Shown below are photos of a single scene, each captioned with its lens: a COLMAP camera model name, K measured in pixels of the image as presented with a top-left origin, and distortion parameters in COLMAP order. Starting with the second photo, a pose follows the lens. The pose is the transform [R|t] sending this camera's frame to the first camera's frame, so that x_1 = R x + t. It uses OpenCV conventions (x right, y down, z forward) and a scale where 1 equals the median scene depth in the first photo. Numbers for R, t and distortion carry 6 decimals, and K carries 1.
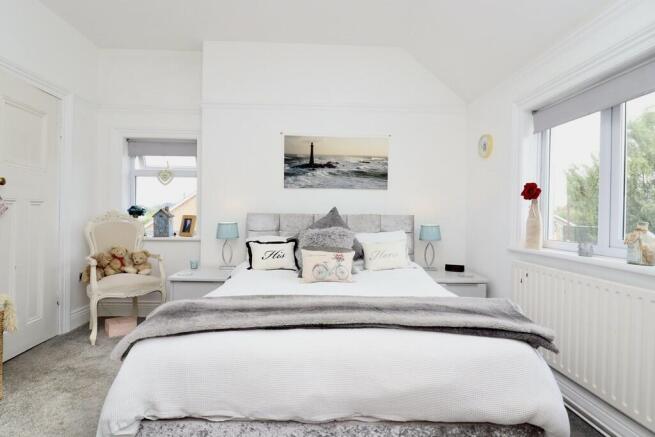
lens RADIAL K [[360.6, 0, 326.9], [0, 360.6, 218.7], [0, 0, 1]] dist [0.018037, -0.000413]
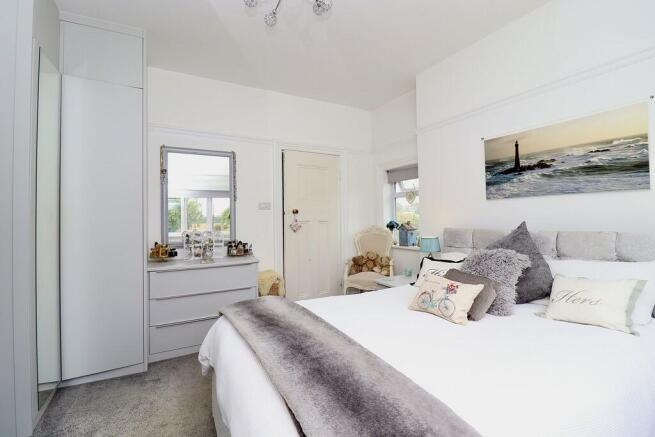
lens RADIAL K [[305.4, 0, 326.1], [0, 305.4, 219.2], [0, 0, 1]] dist [-0.011616, -0.001371]
pose [[0.446992, -0.017761, -0.894362, 0.371247], [0.007227, 0.999842, -0.016243, -0.027927], [0.894509, 0.000797, 0.447050, 0.314036]]
